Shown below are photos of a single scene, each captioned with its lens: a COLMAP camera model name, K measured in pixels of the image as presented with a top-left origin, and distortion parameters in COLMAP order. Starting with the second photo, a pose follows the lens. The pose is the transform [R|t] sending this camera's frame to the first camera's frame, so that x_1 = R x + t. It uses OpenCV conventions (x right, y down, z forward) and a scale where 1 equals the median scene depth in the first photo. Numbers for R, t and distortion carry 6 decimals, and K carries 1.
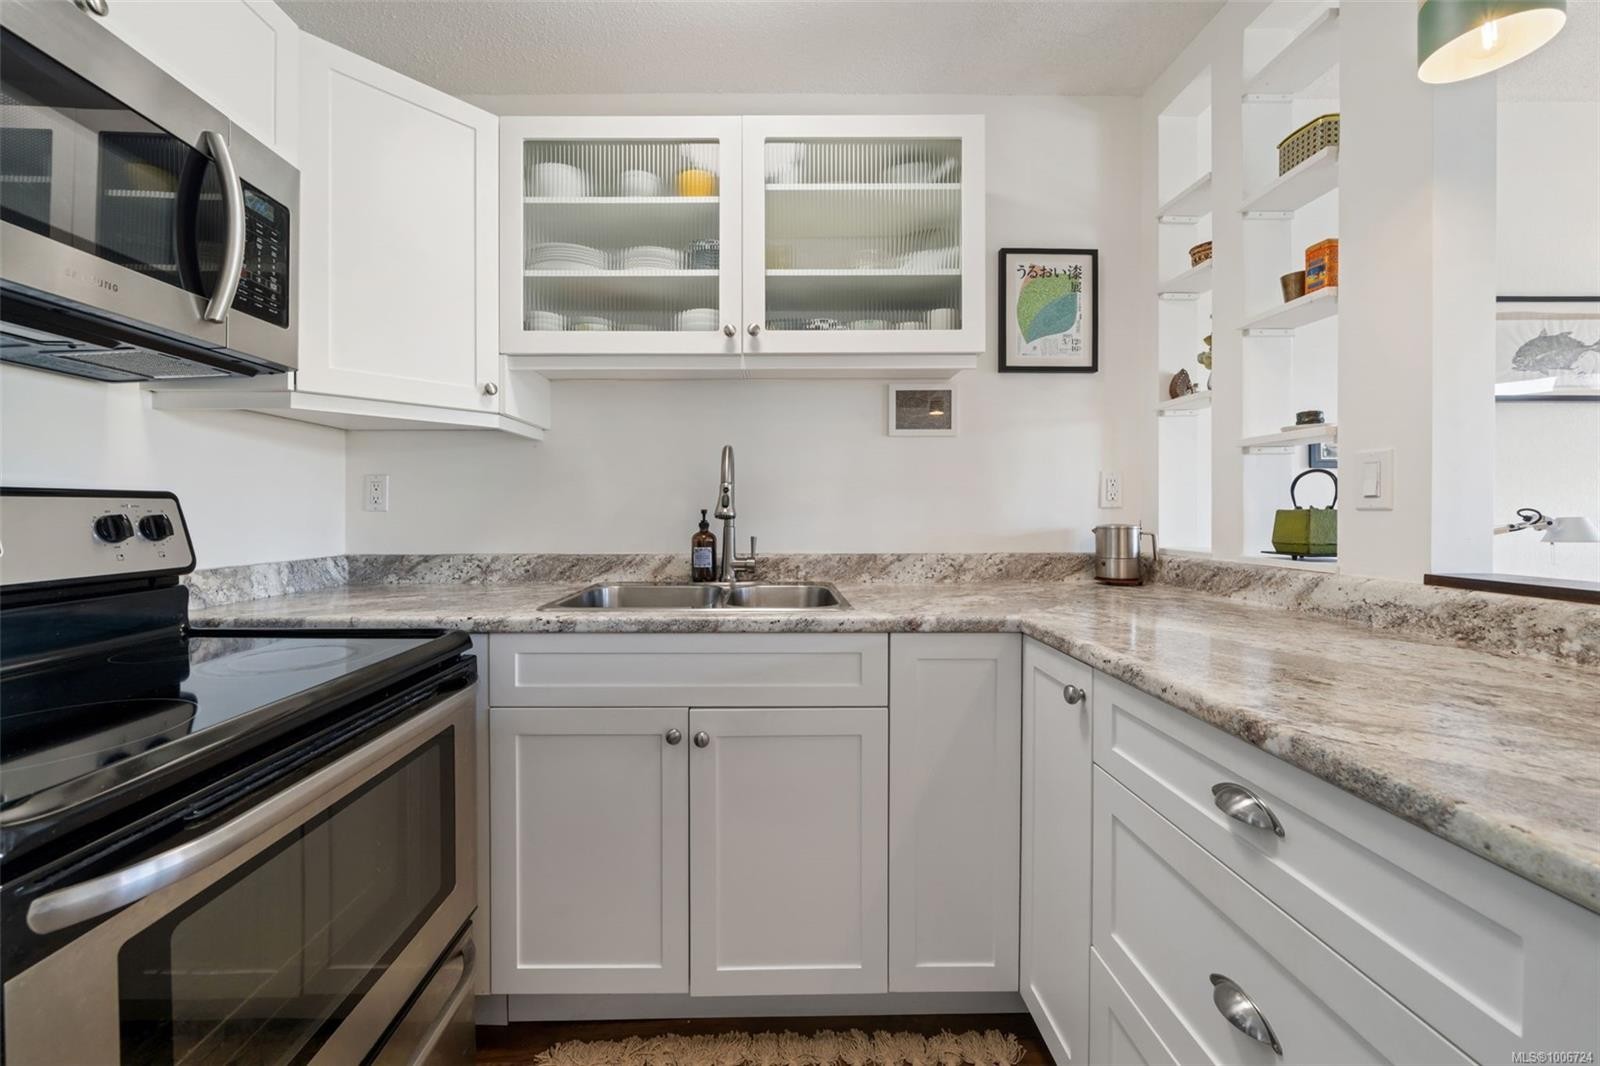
lens RADIAL K [[609.9, 0, 774.6], [0, 609.9, 518.8], [0, 0, 1]] dist [-0.005381, -0.000062]
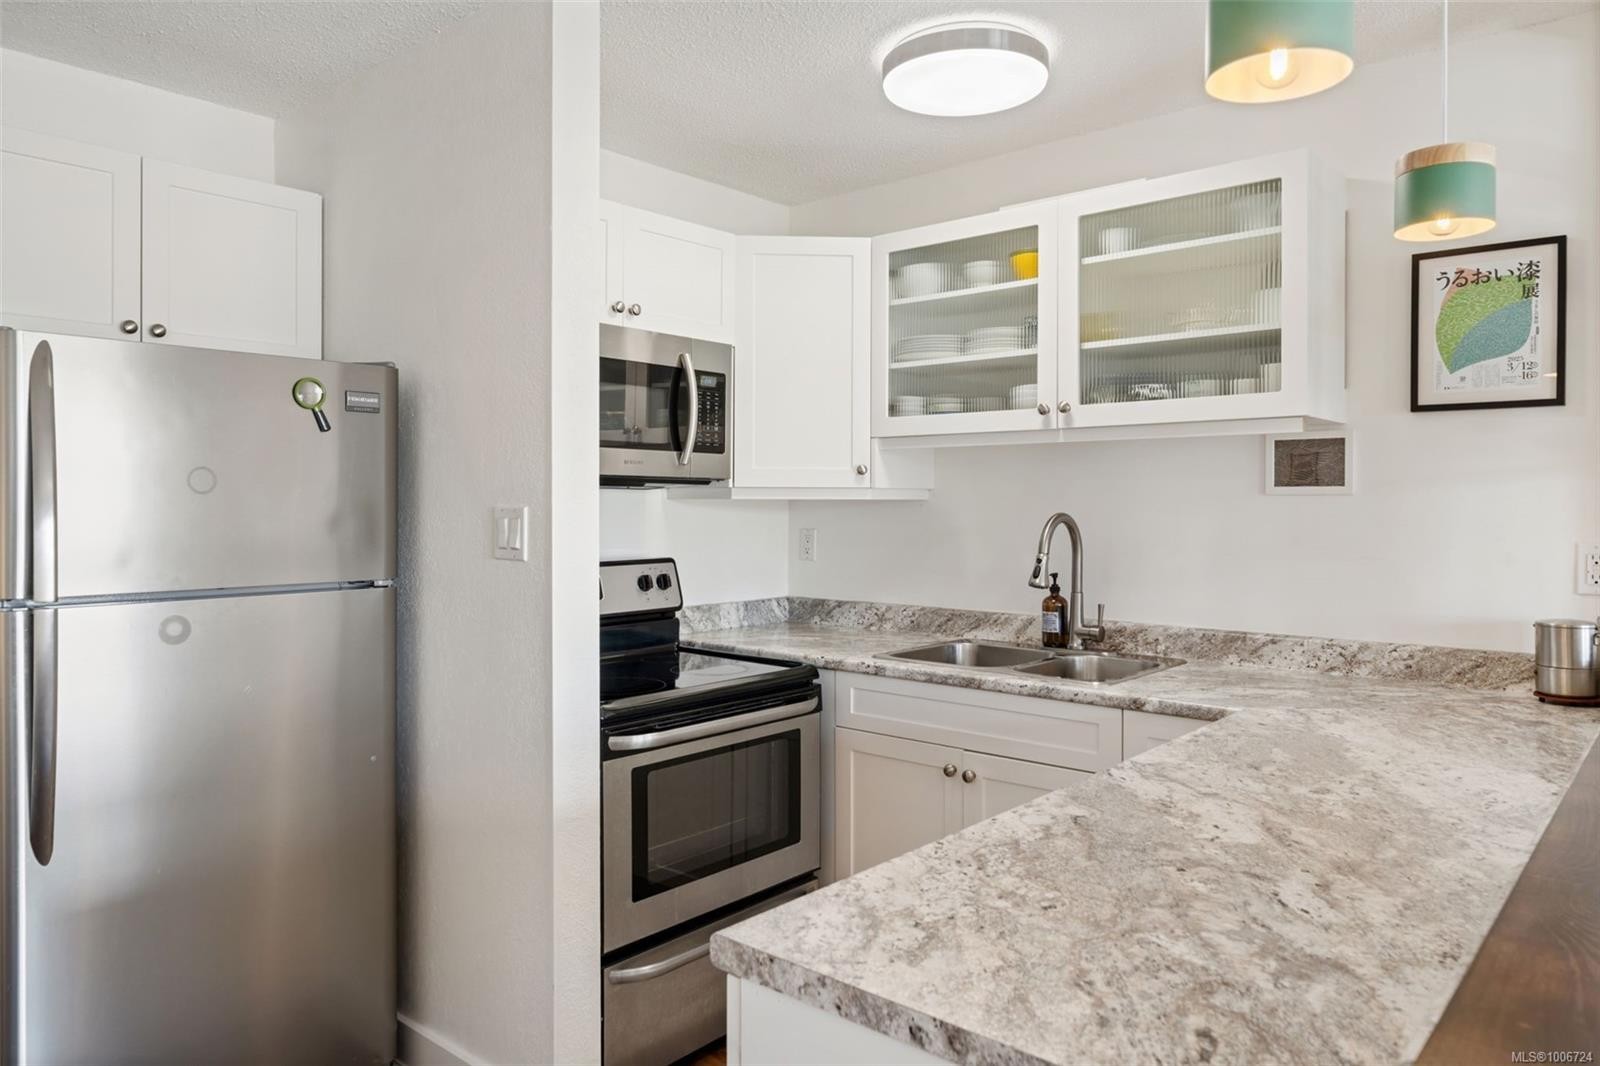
lens RADIAL K [[1075.6, 0, 801.8], [0, 1075.6, 515.8], [0, 0, 1]] dist [0.012332, 0.001275]
pose [[0.748591, 0.010494, -0.662949, 0.792986], [-0.009241, 0.999943, 0.005394, -0.123462], [0.662967, 0.002089, 0.748645, -0.620383]]
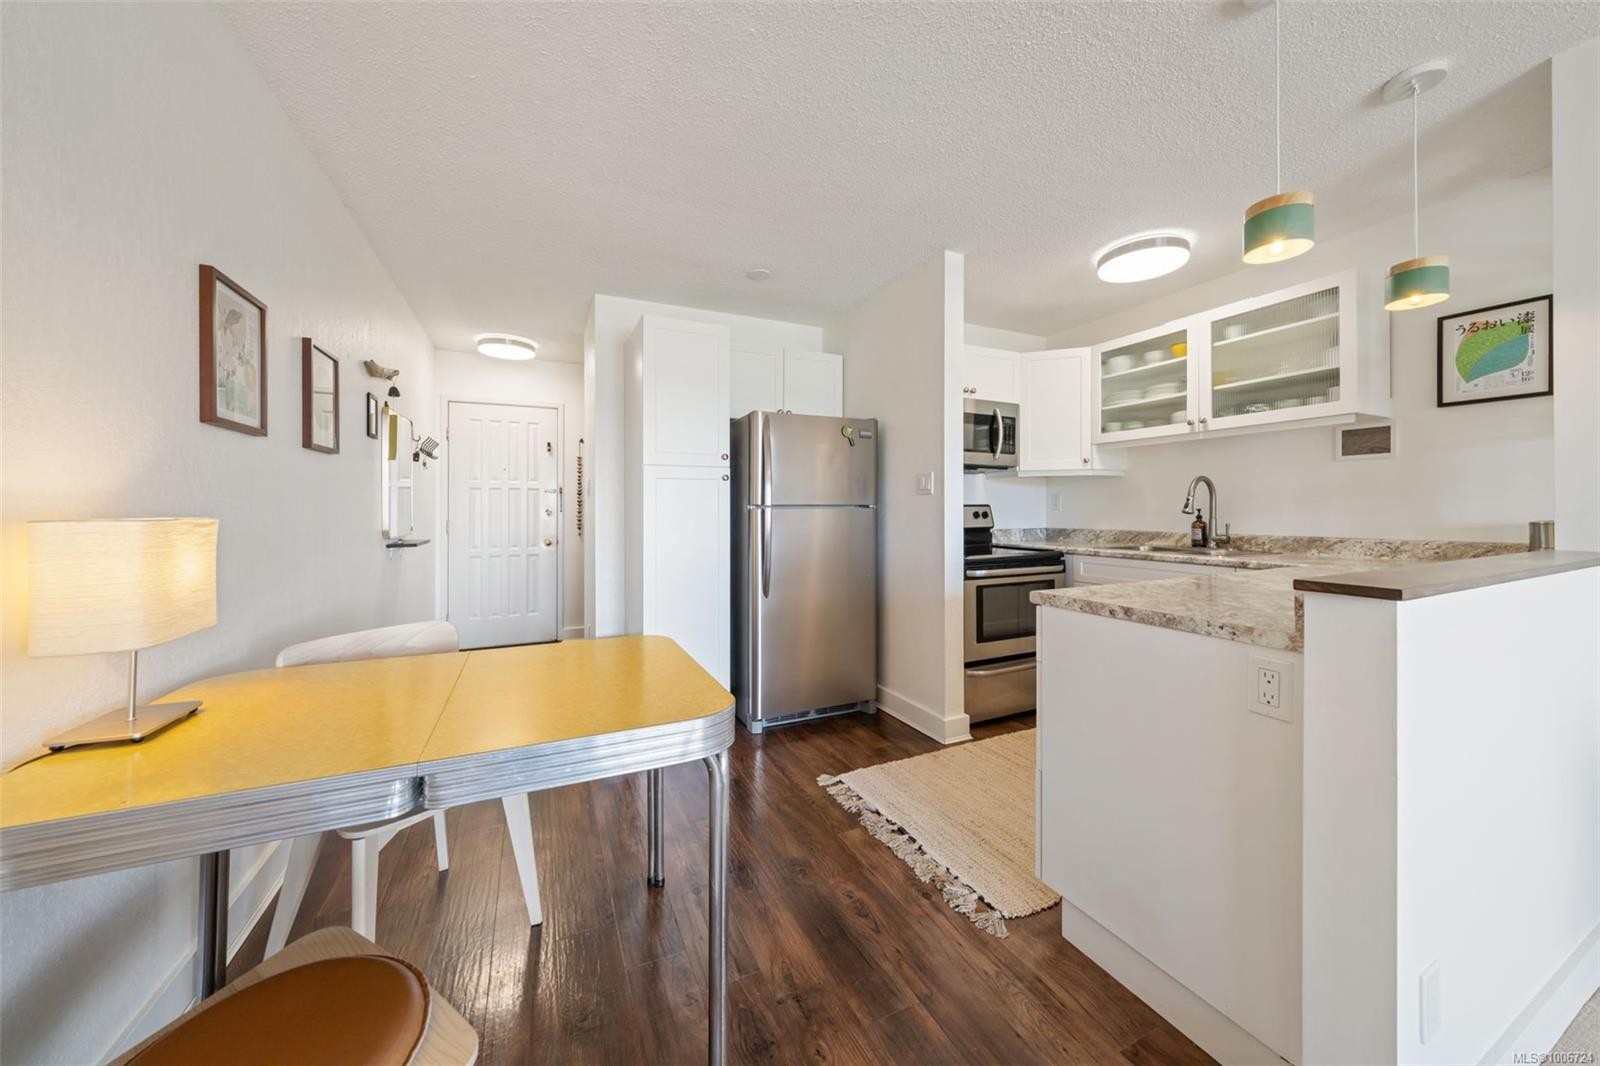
lens RADIAL K [[561.9, 0, 802.2], [0, 561.9, 513.0], [0, 0, 1]] dist [0.001654, 0.000005]
pose [[0.423323, 0.005198, -0.905964, 1.026740], [-0.006869, 0.999973, 0.002528, 0.001434], [0.905953, 0.005153, 0.423347, -0.928539]]
